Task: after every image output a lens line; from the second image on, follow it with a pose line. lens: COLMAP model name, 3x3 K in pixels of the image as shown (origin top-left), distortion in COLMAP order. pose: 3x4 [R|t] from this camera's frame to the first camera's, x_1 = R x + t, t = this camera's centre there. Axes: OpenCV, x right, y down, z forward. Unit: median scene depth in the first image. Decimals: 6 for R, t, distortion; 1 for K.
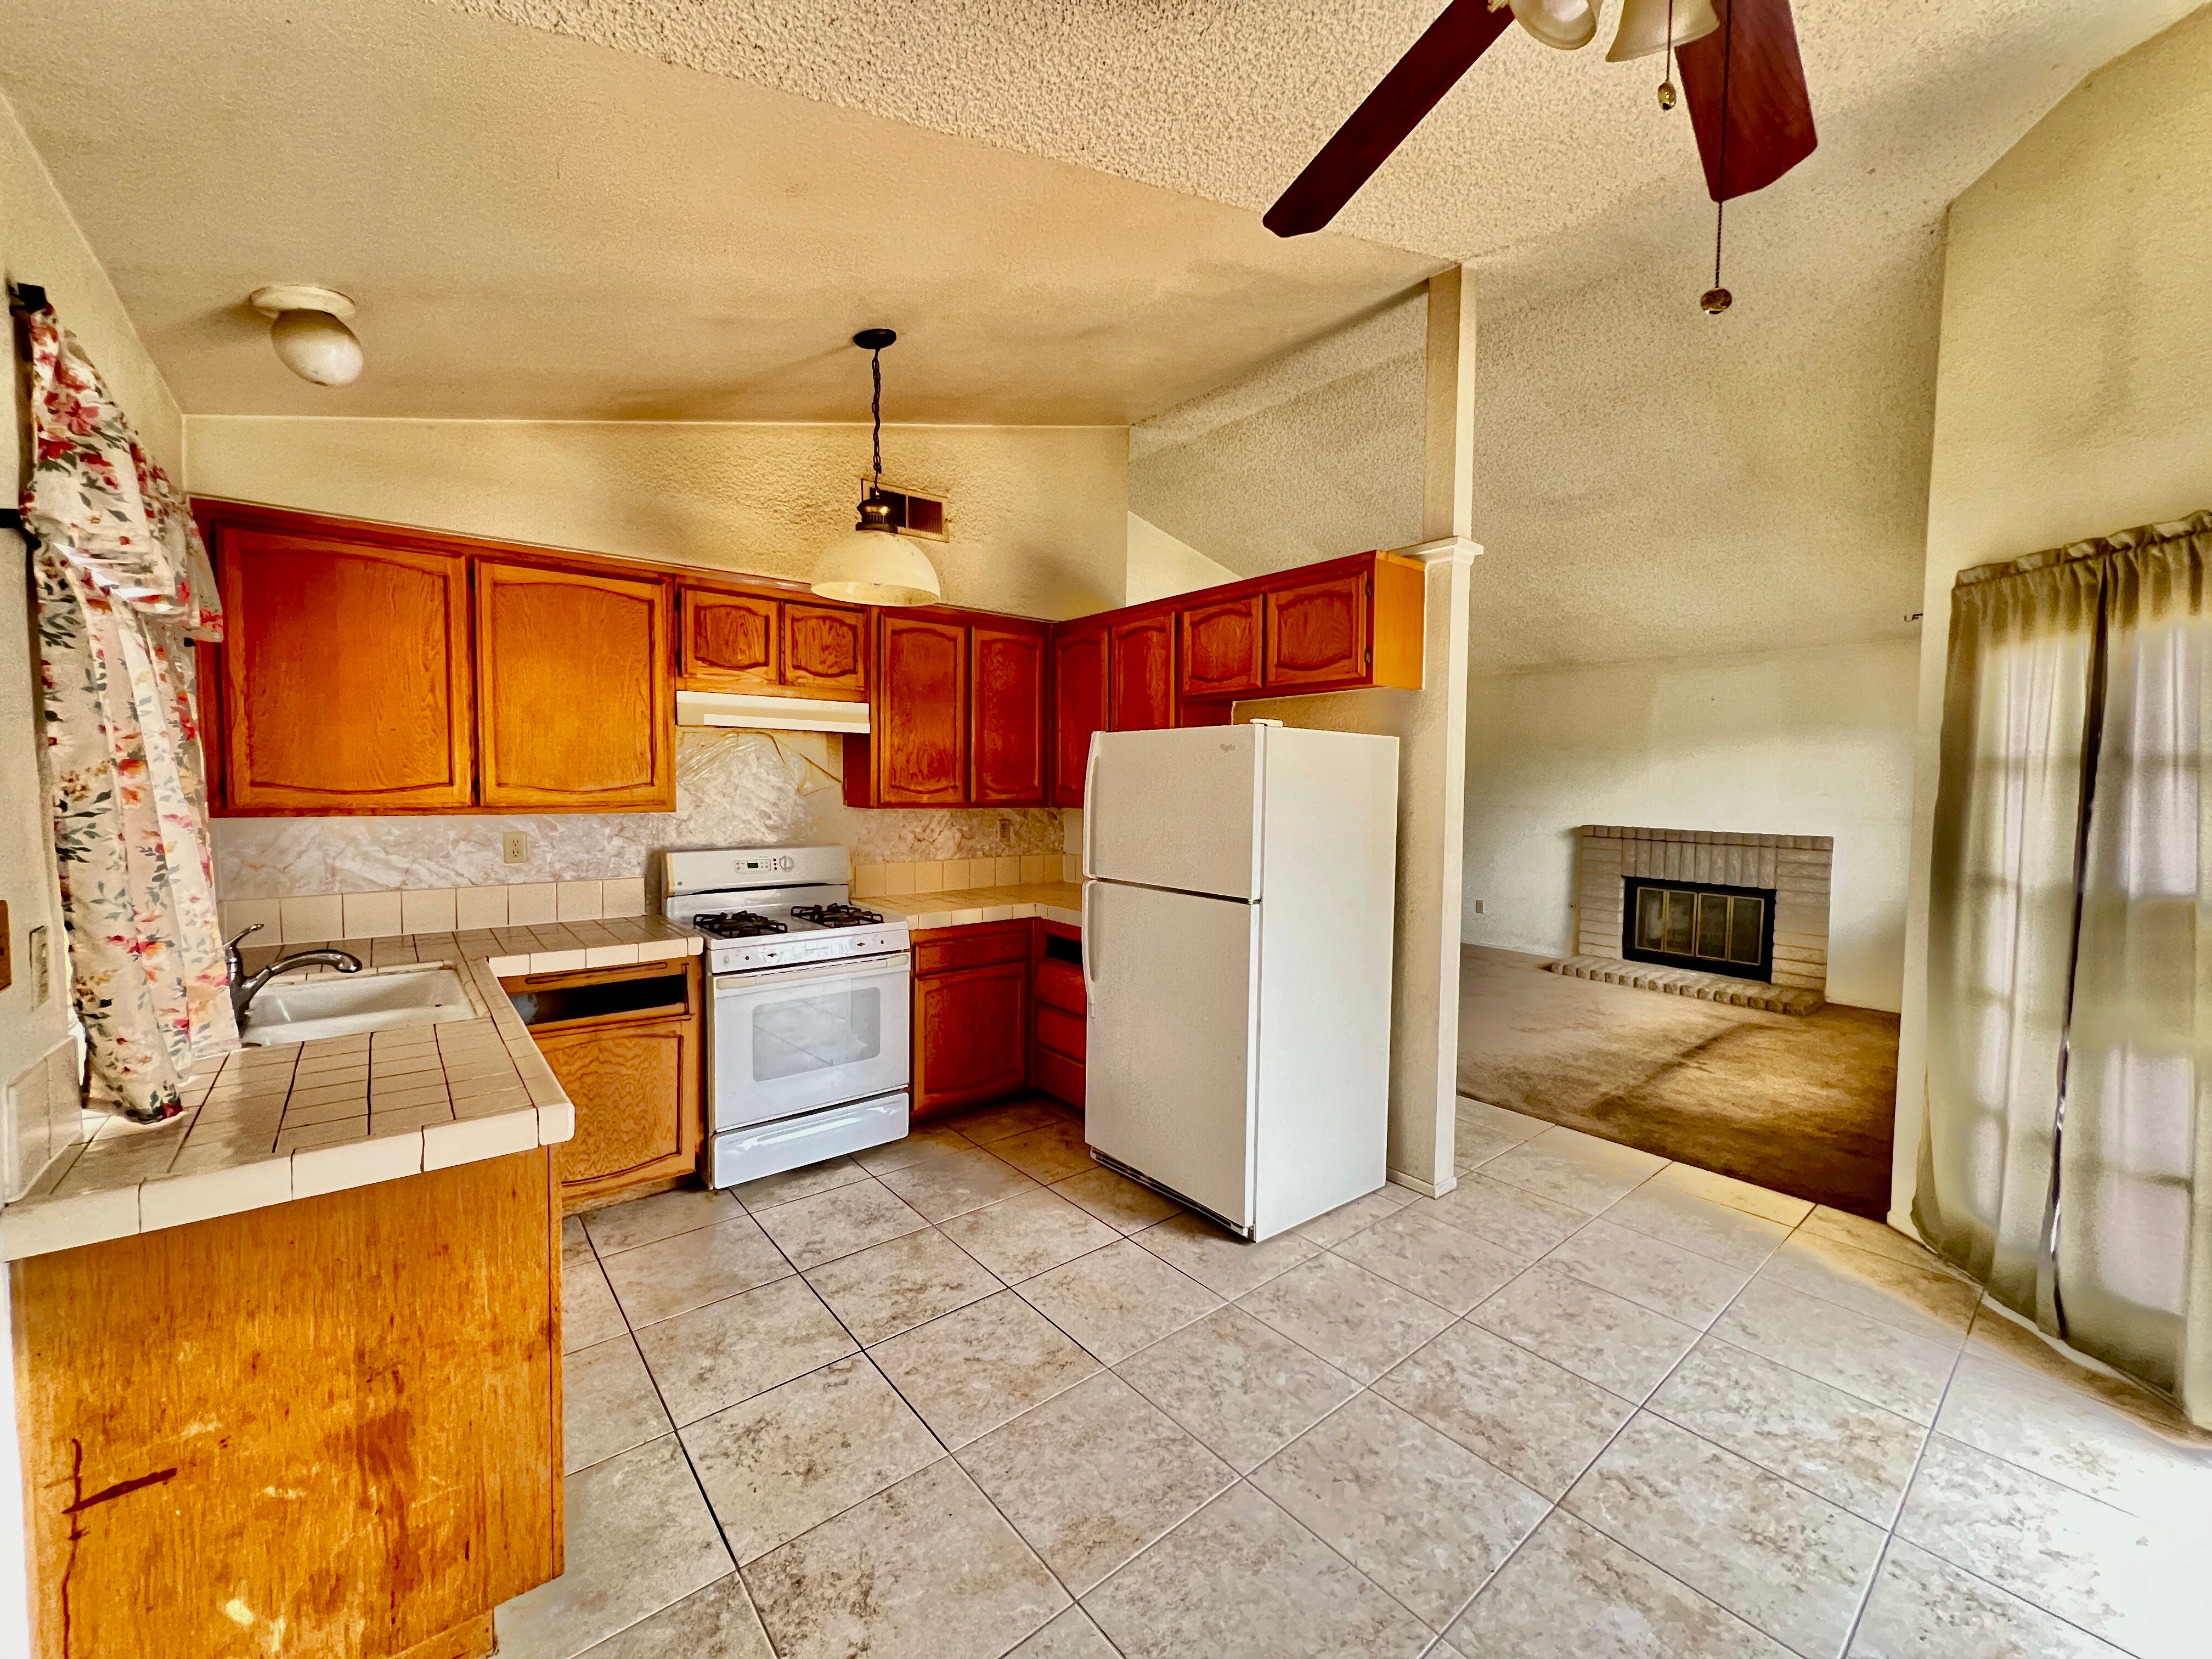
lens RADIAL K [[881.1, 0, 1100.4], [0, 881.1, 822.1], [0, 0, 1]] dist [-0.003193, 0.000884]
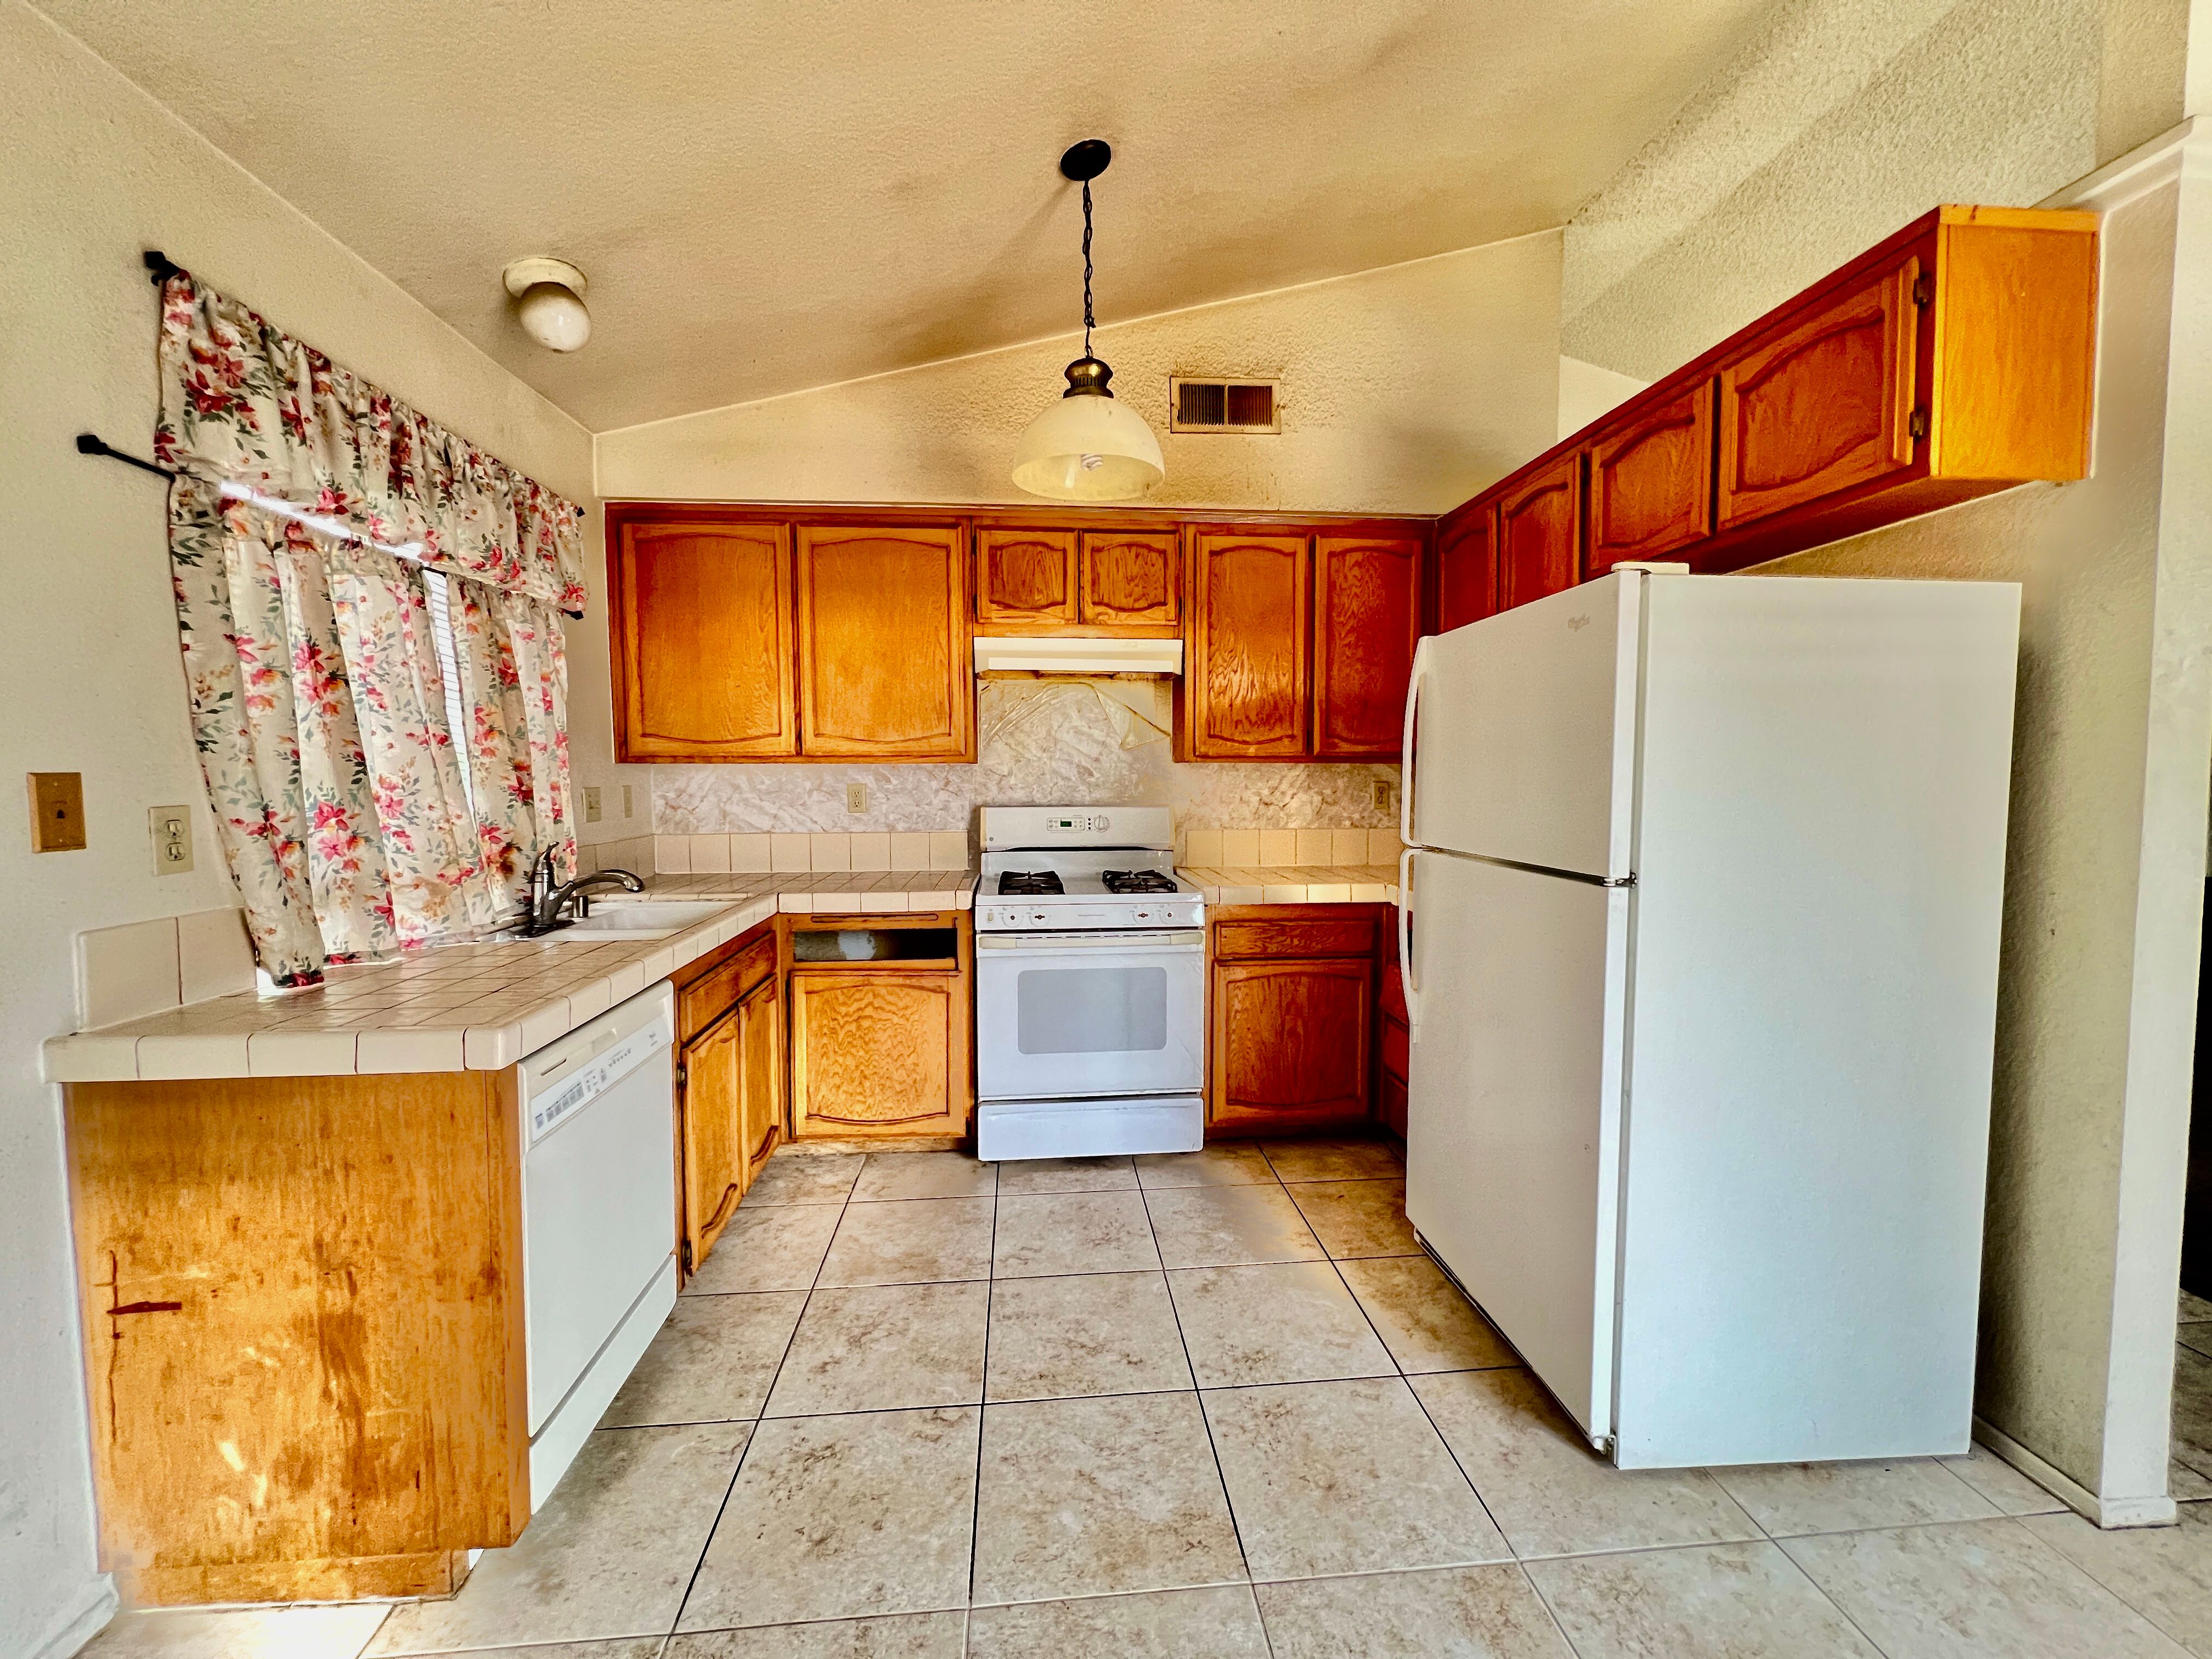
lens RADIAL K [[881.1, 0, 1103.9], [0, 881.1, 821.5], [0, 0, 1]] dist [-0.003193, 0.000884]
pose [[0.826346, 0.017769, -0.562882, 0.211005], [-0.015835, 0.999840, 0.008316, 0.048809], [0.562940, 0.002041, 0.826495, 0.319840]]
